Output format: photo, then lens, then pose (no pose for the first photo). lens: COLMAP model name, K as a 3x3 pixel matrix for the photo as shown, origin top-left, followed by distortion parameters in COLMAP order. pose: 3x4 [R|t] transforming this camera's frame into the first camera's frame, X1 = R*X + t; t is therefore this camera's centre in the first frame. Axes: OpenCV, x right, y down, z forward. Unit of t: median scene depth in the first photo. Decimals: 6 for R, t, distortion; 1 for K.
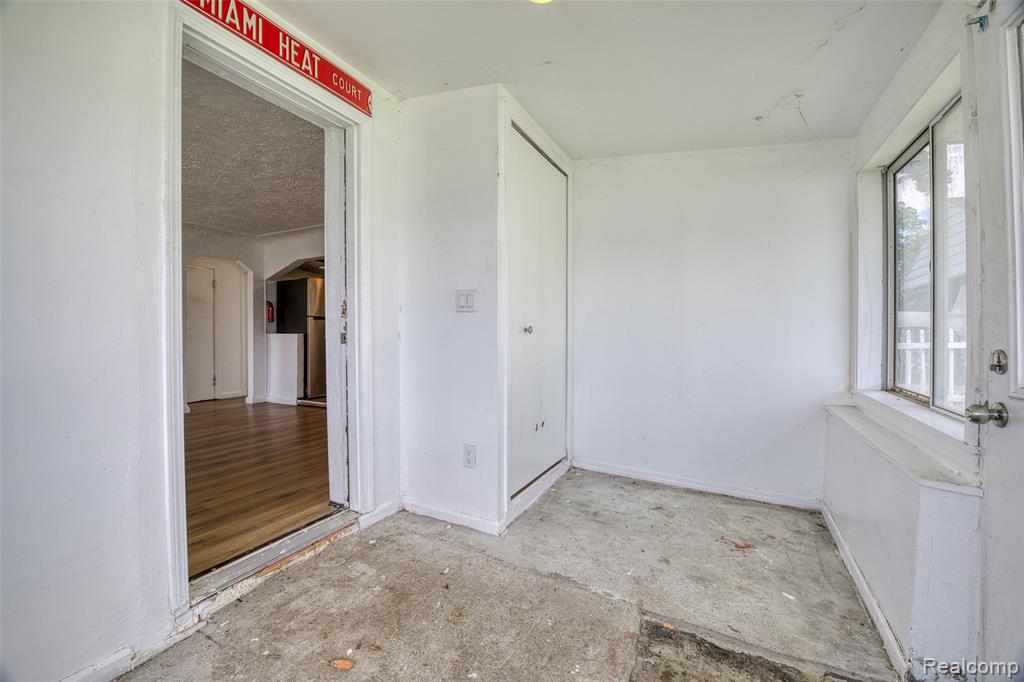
lens RADIAL K [[420.2, 0, 504.9], [0, 420.2, 334.4], [0, 0, 1]] dist [-0.002933, -0.000428]
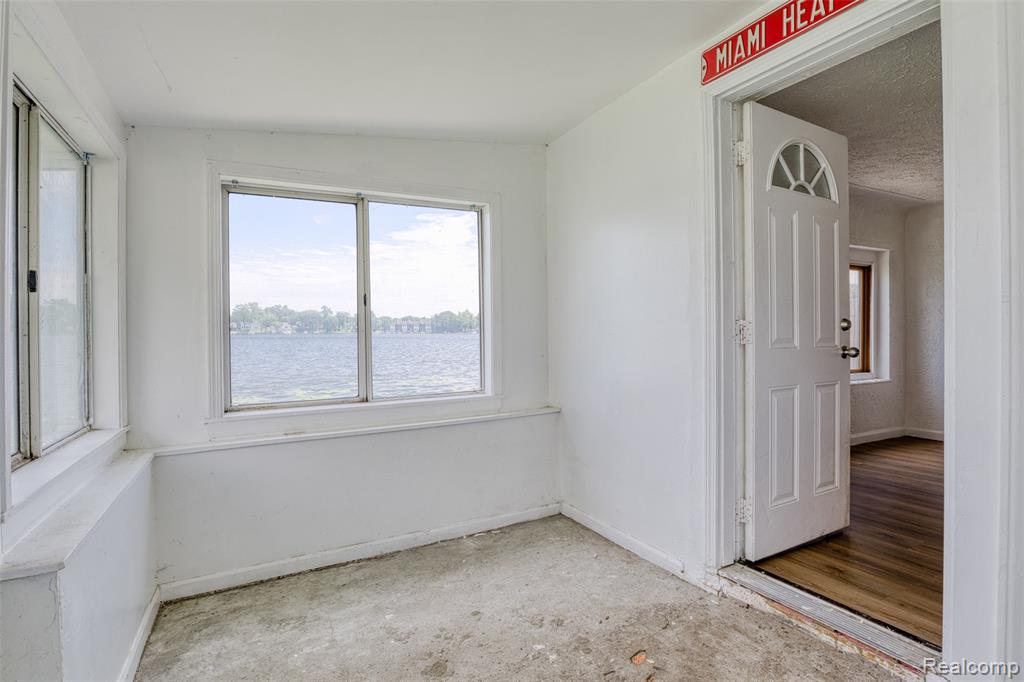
lens RADIAL K [[510.5, 0, 508.3], [0, 510.5, 338.6], [0, 0, 1]] dist [-0.019437, -0.000603]
pose [[-0.561958, 0.013994, -0.827047, 0.670820], [0.005506, 0.999898, 0.013177, -0.047182], [0.827147, 0.002852, -0.561978, 1.111816]]
